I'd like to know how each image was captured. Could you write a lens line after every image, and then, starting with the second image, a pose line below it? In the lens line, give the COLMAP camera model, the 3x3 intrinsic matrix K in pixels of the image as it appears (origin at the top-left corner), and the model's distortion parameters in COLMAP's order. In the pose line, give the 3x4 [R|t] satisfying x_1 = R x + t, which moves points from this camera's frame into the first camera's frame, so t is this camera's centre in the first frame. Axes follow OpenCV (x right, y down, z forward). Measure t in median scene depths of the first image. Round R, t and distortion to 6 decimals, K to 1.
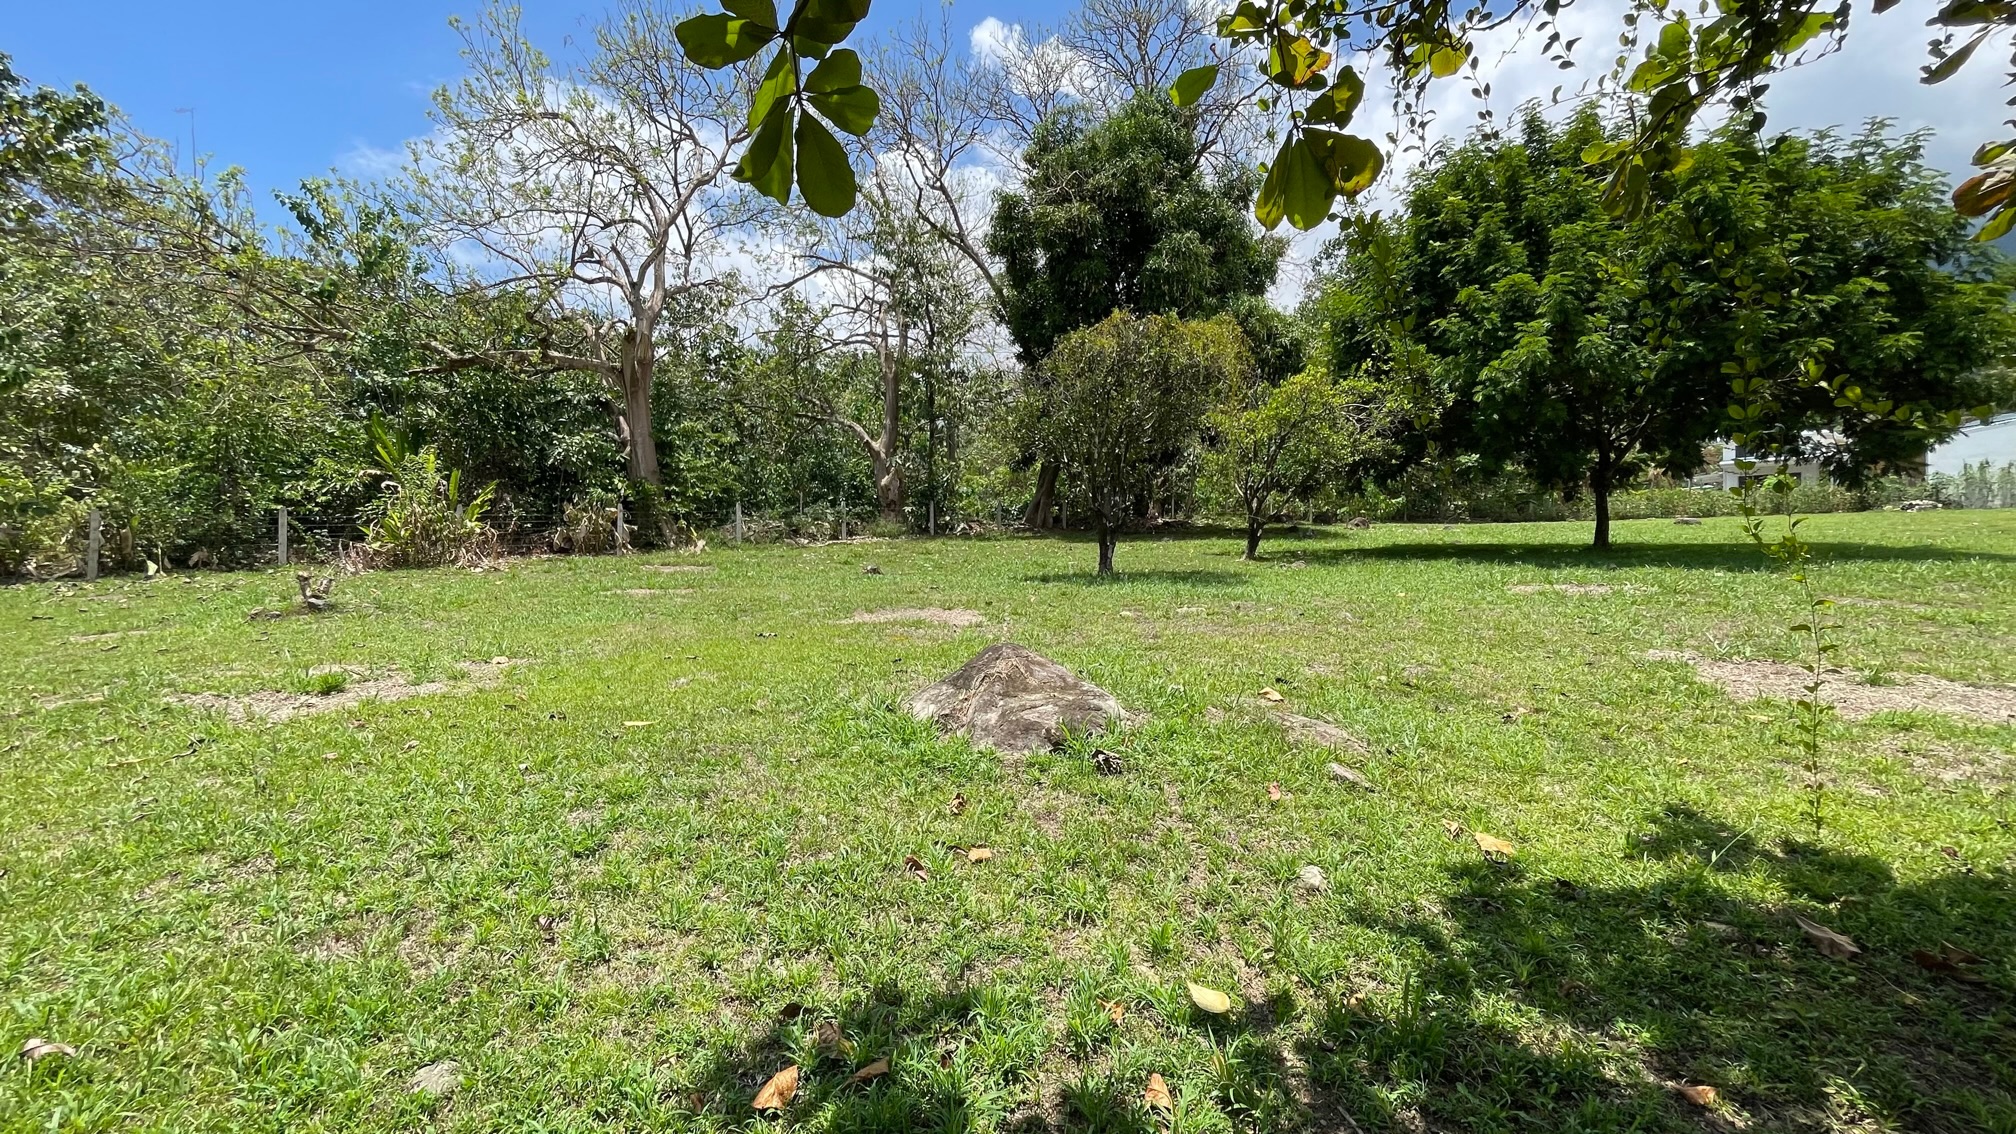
lens RADIAL K [[782.1, 0, 1008.0], [0, 782.1, 567.0], [0, 0, 1]] dist [0.001351, -0.000206]
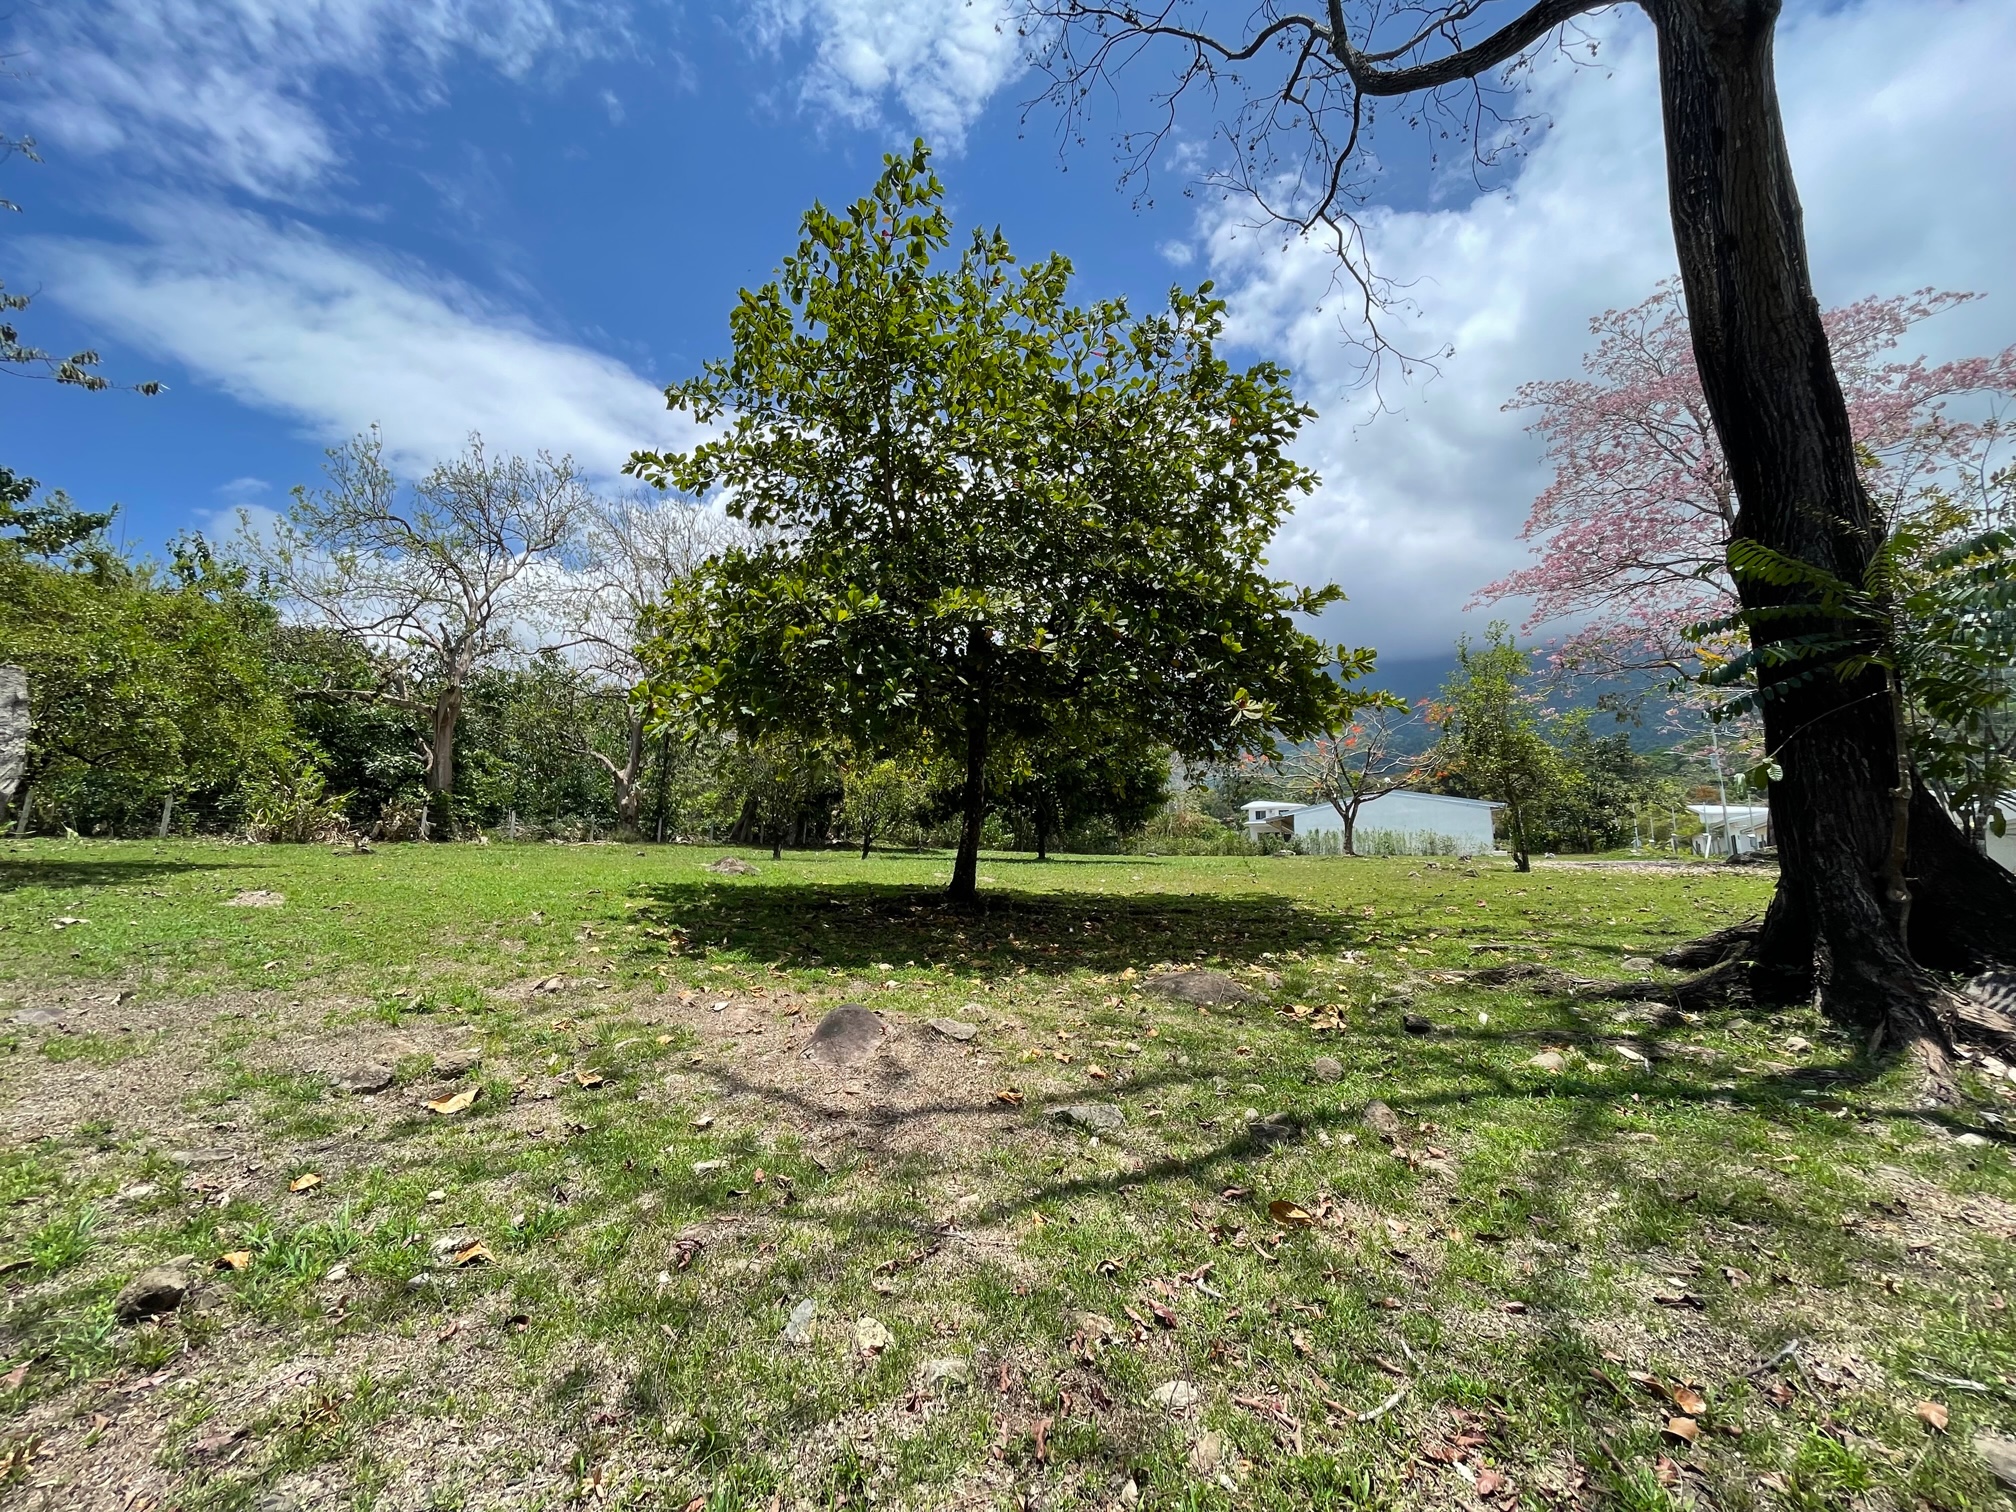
lens RADIAL K [[808.8, 0, 1008.0], [0, 808.8, 756.0], [0, 0, 1]] dist [0.000793, 0.000051]
pose [[0.936669, 0.081708, 0.340552, -0.024729], [-0.019811, 0.983208, -0.181410, 0.066290], [-0.349656, 0.163174, 0.922559, -0.654510]]
